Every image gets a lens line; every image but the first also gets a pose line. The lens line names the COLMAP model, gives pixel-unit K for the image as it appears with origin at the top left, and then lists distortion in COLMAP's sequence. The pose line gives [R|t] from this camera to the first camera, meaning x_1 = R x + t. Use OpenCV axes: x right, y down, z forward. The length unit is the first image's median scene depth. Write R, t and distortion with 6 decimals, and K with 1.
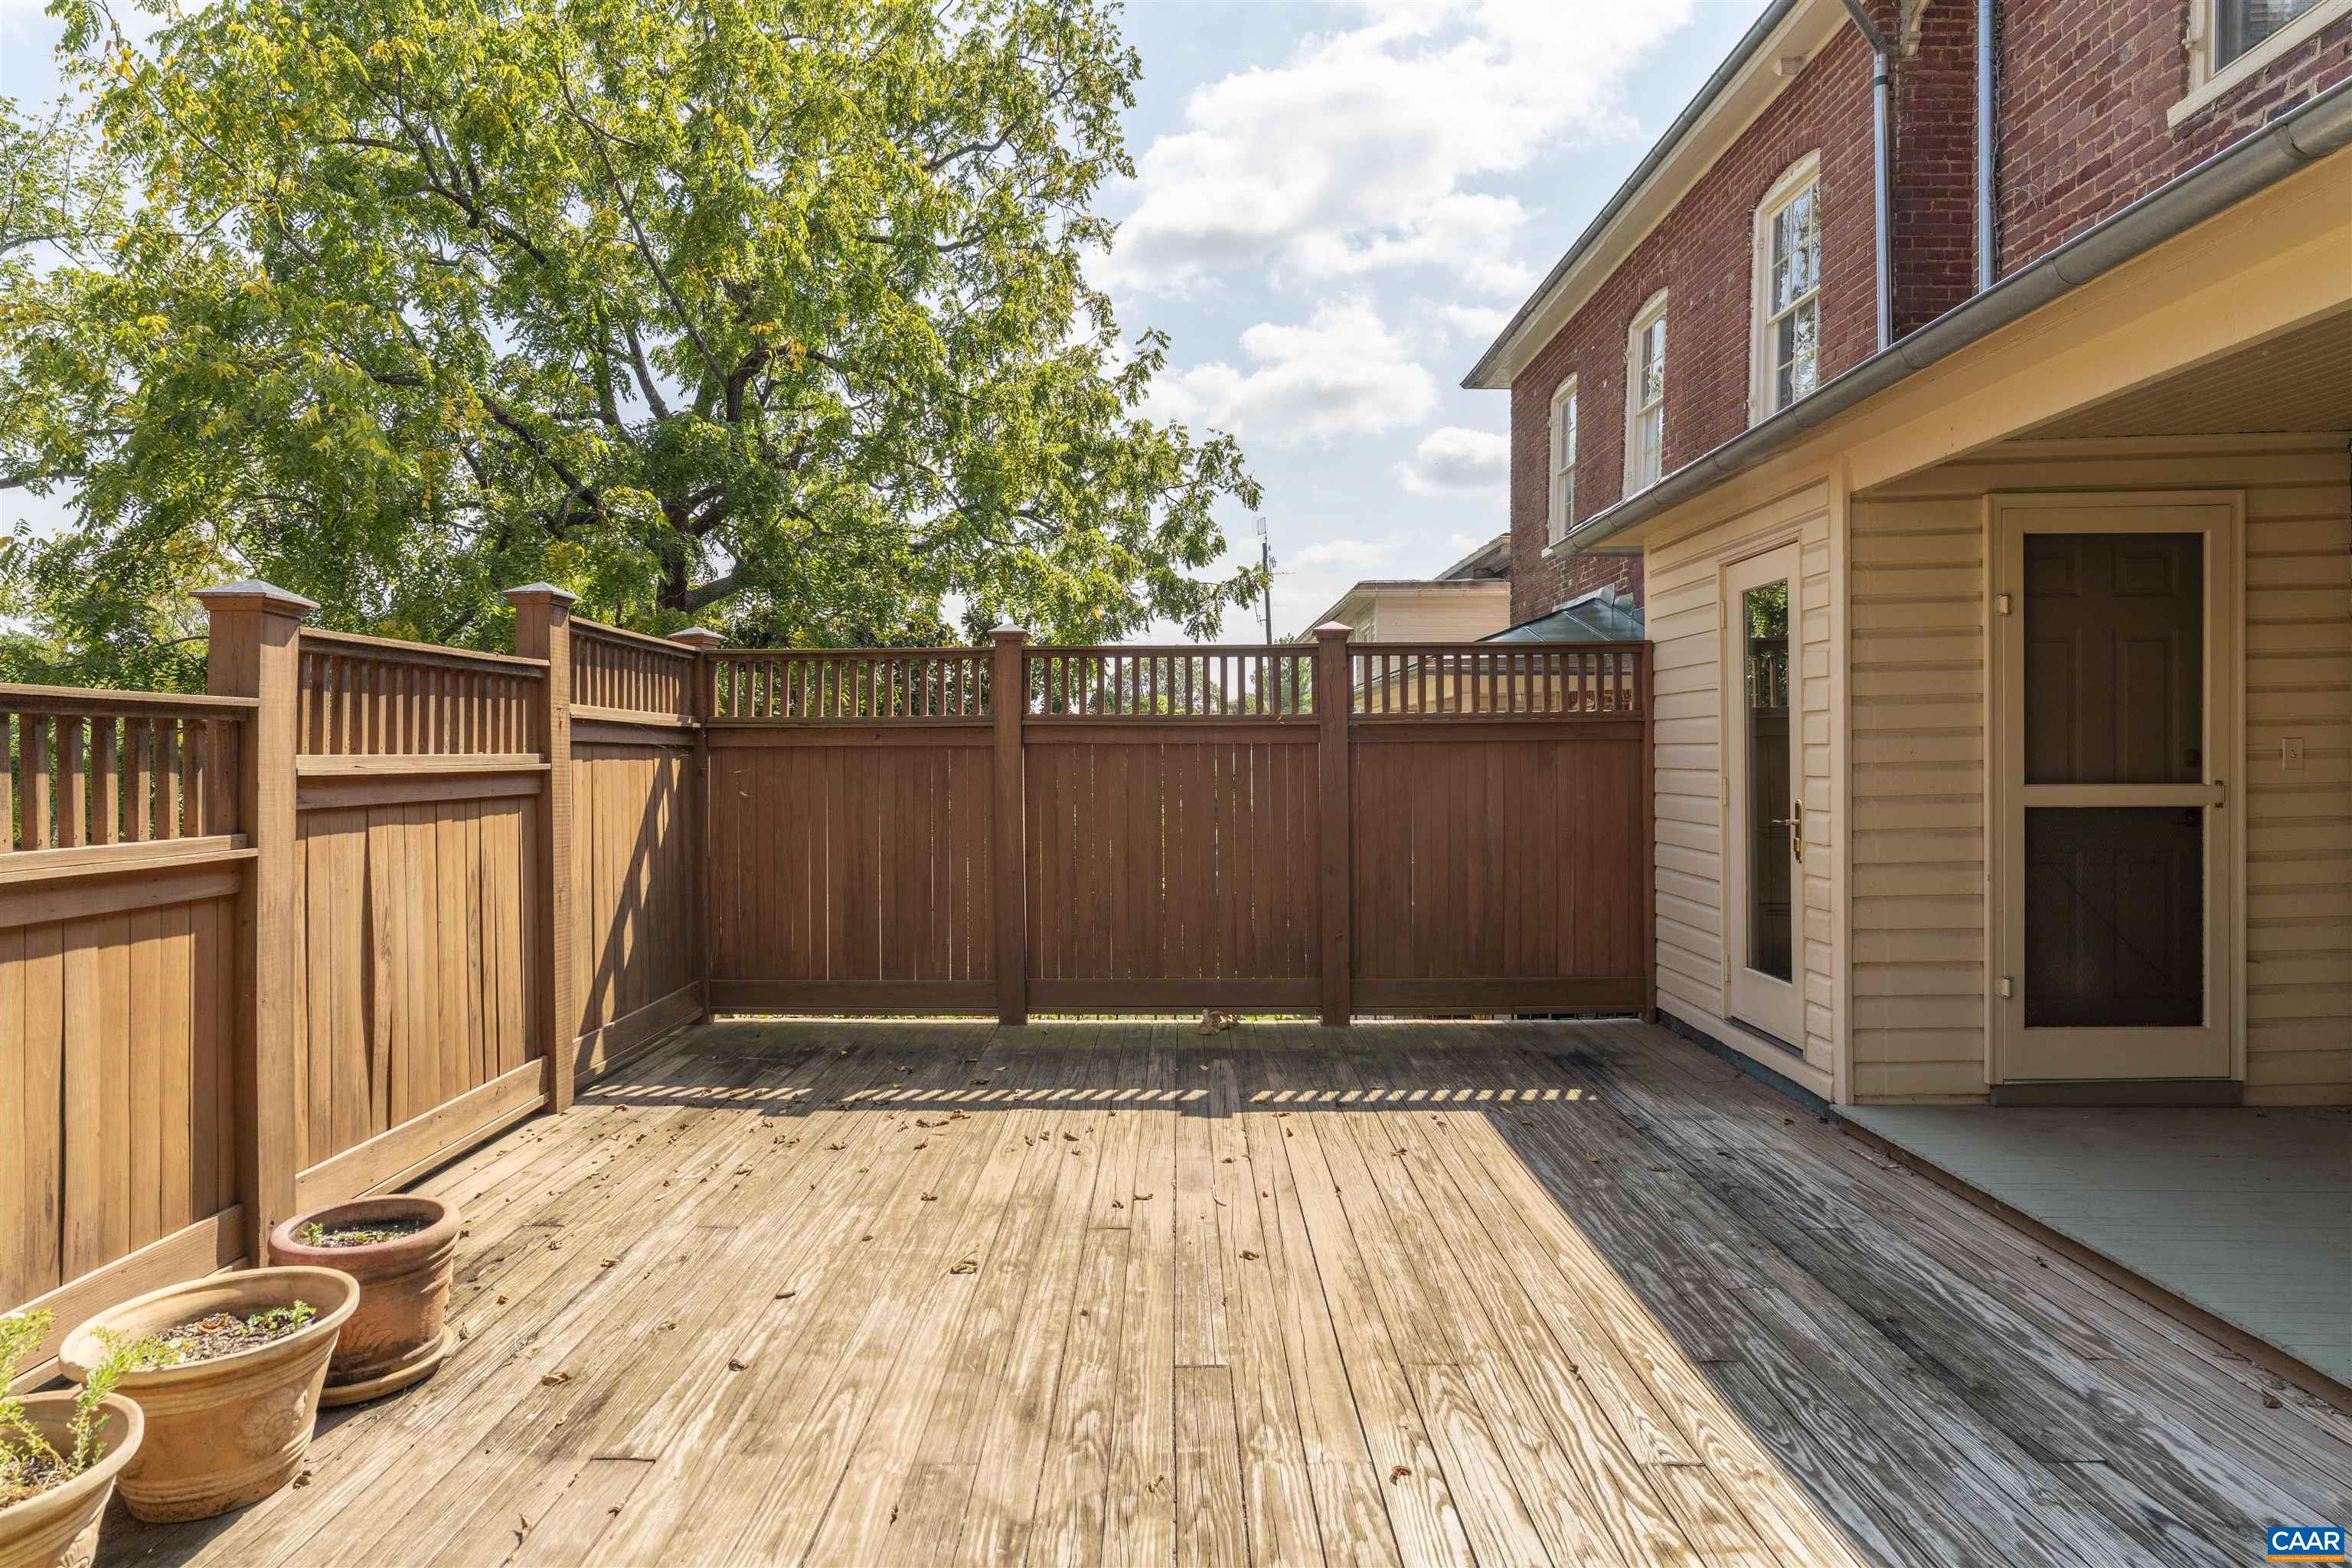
lens RADIAL K [[1312.7, 0, 1176.0], [0, 1312.7, 784.0], [0, 0, 1]] dist [0.000834, 0.000339]
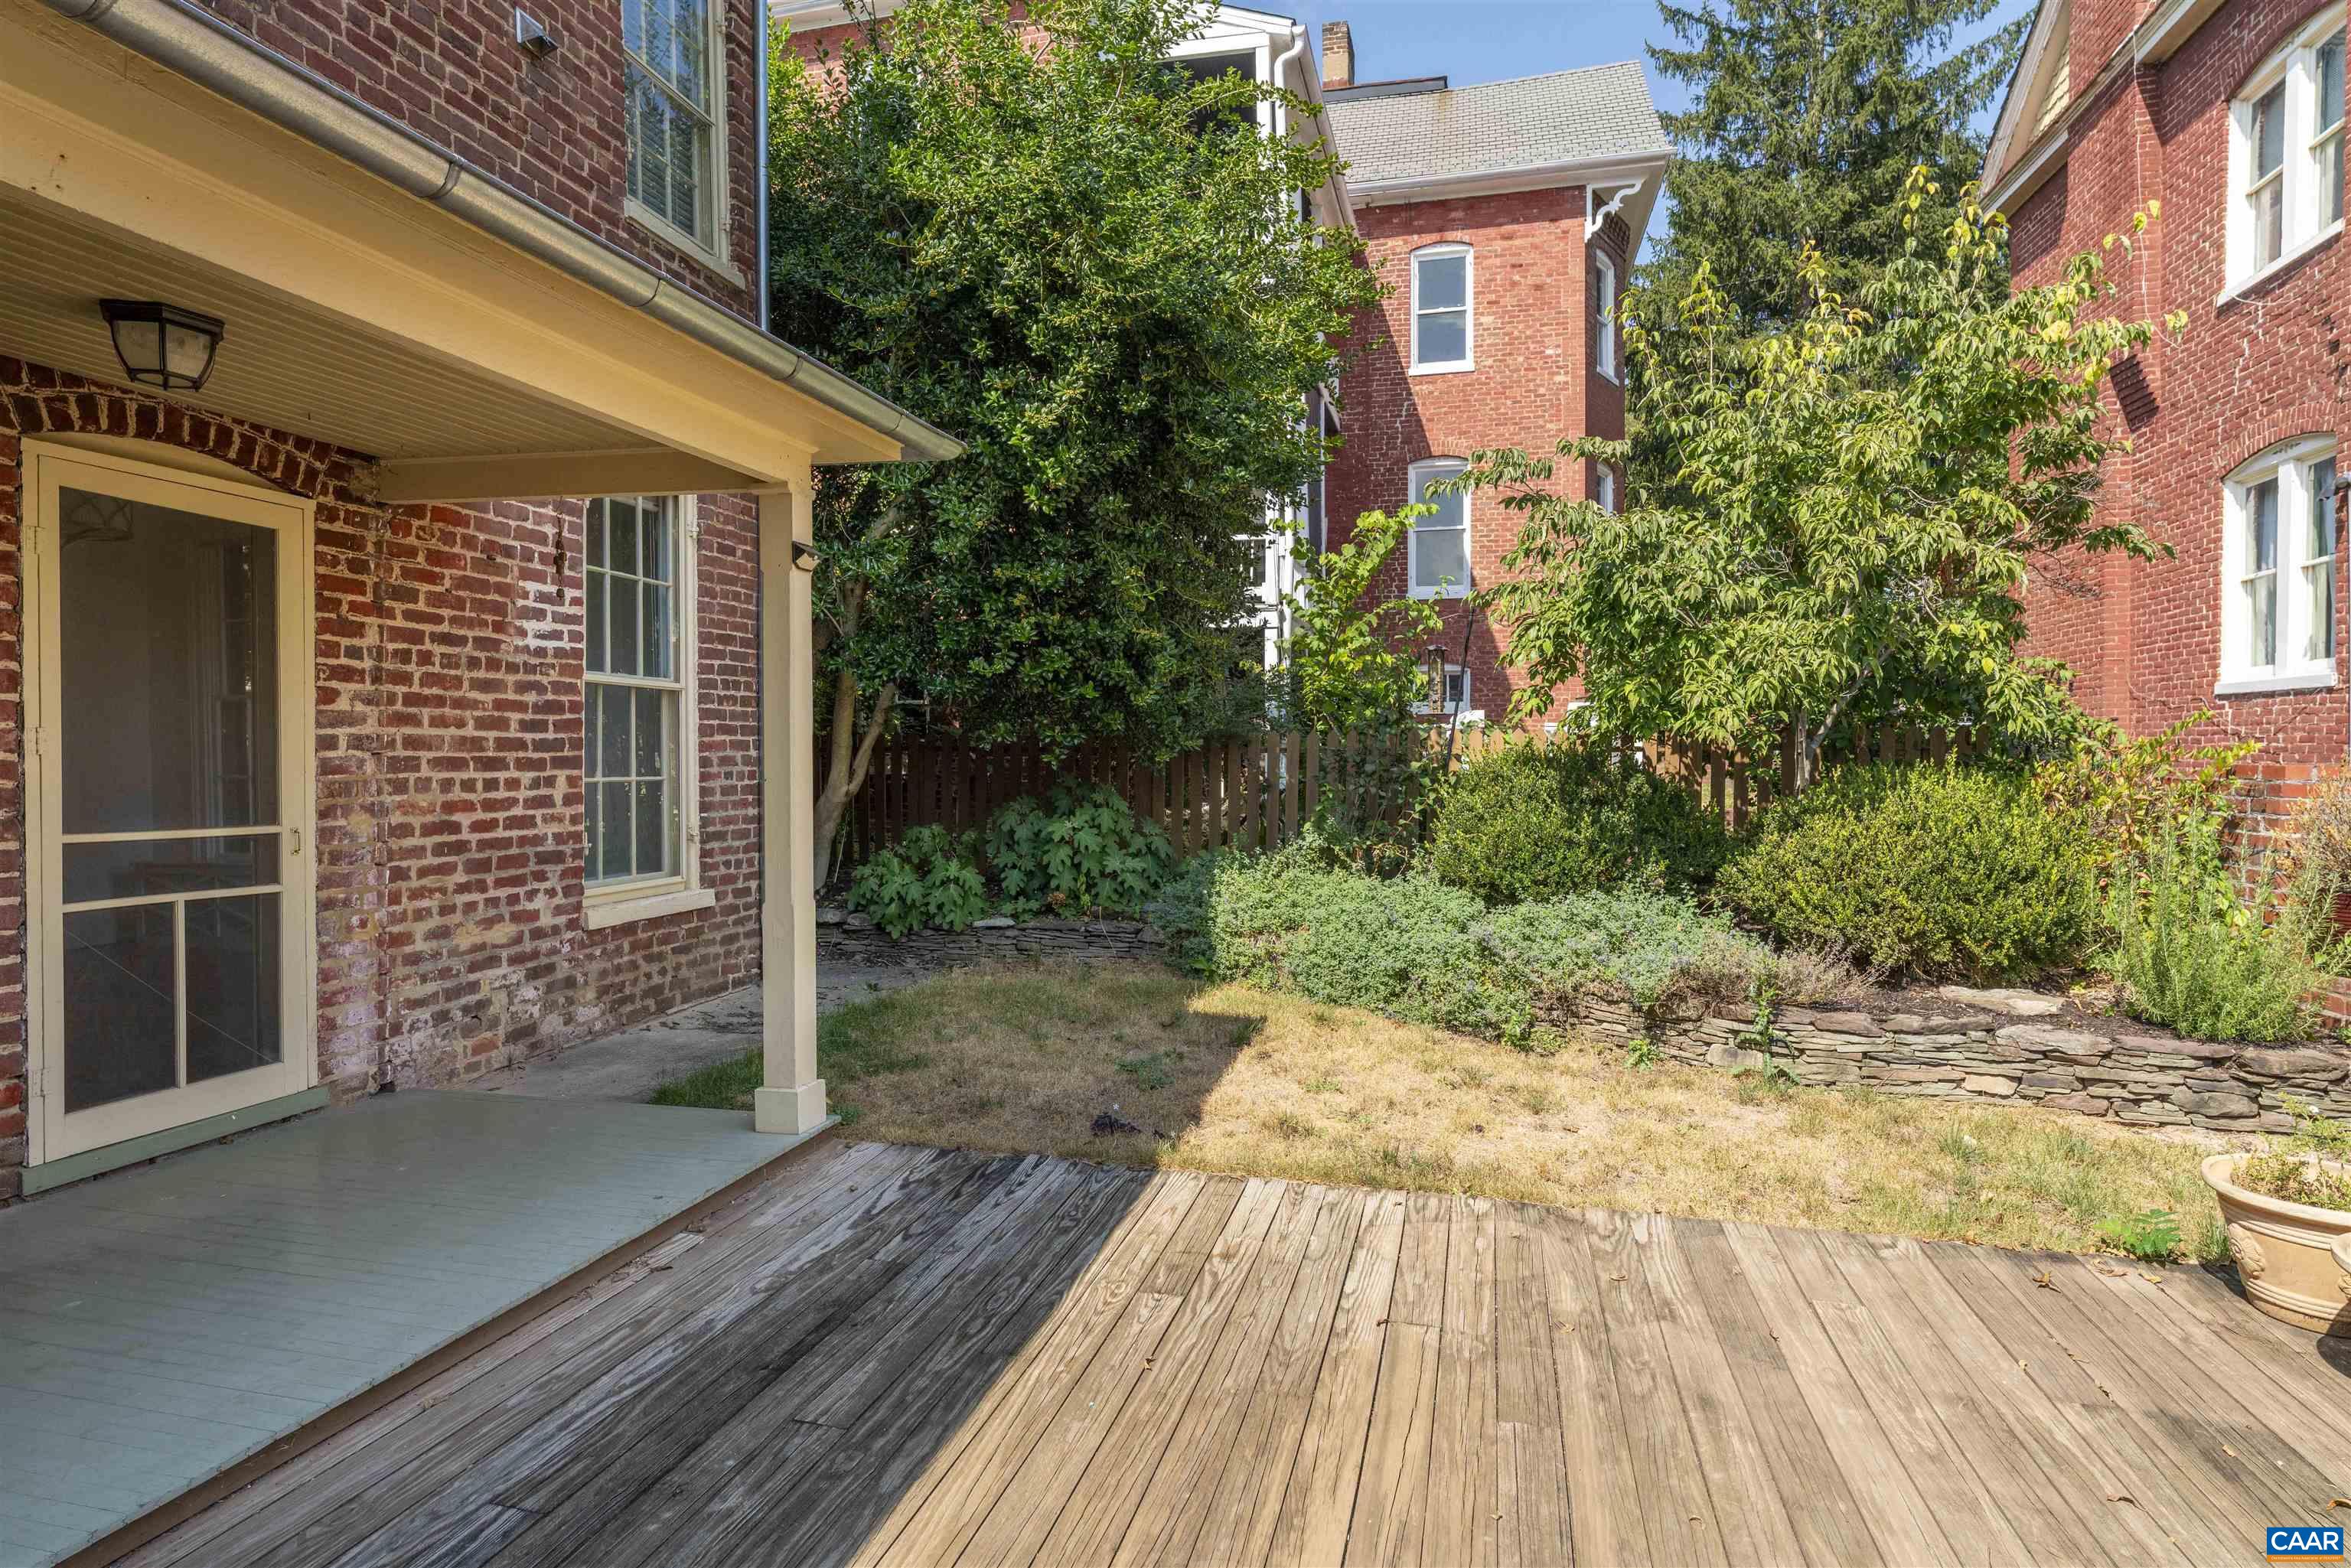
lens RADIAL K [[1312.1, 0, 1175.5], [0, 1312.1, 784.0], [0, 0, 1]] dist [0.000834, 0.000339]
pose [[-0.971366, 0.003912, 0.237555, 0.040904], [0.013689, 0.999125, 0.039523, -0.040444], [-0.237192, 0.041643, -0.970570, 1.955581]]
